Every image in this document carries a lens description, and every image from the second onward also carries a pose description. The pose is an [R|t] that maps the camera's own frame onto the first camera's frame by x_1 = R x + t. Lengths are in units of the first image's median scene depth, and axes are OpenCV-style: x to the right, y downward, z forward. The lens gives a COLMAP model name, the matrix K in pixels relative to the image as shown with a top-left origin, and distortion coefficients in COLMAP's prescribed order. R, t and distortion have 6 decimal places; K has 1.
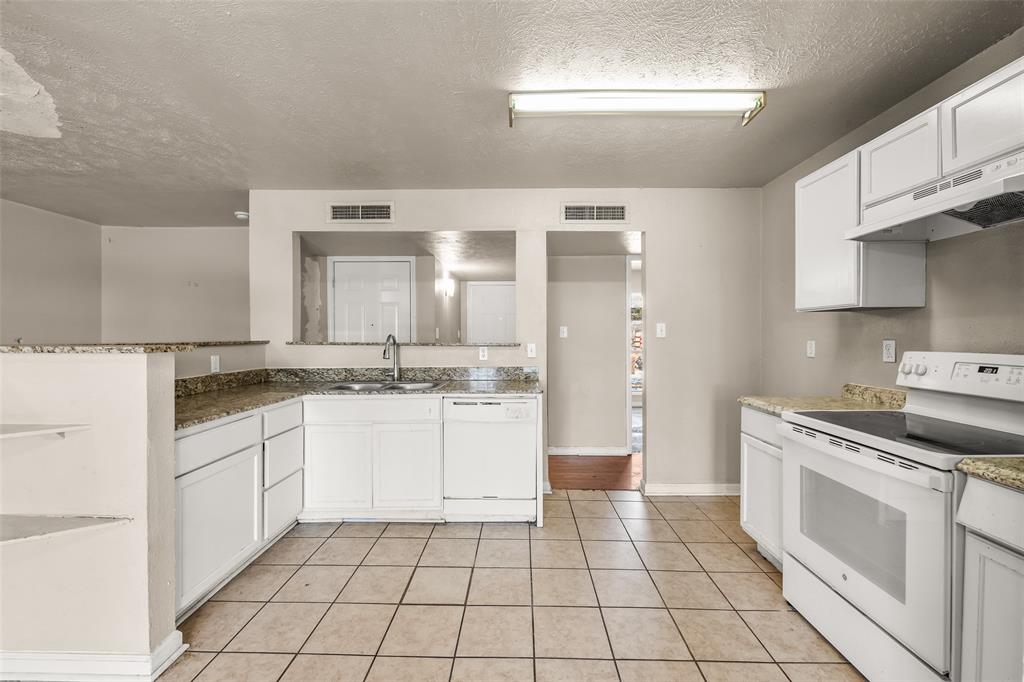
lens RADIAL K [[415.0, 0, 514.3], [0, 415.0, 340.6], [0, 0, 1]] dist [-0.003749, -0.000384]
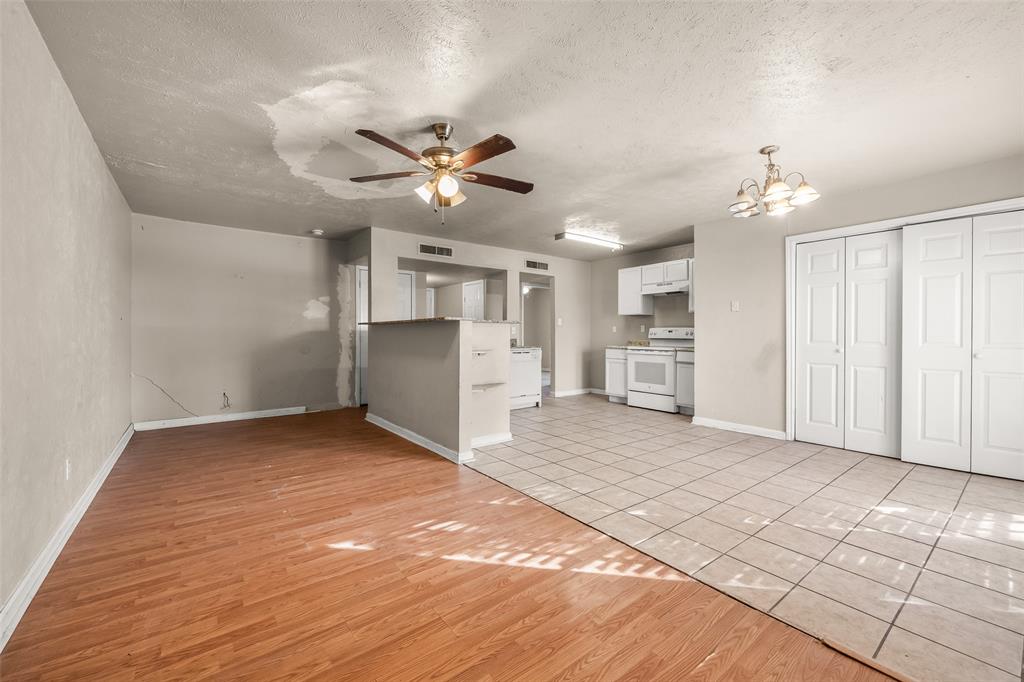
lens RADIAL K [[415.0, 0, 510.8], [0, 415.0, 337.1], [0, 0, 1]] dist [-0.003749, -0.000384]
pose [[0.783421, -0.002427, 0.621487, -1.865789], [0.004574, 0.999988, -0.001861, 0.091308], [-0.621475, 0.004300, 0.783422, -0.862185]]
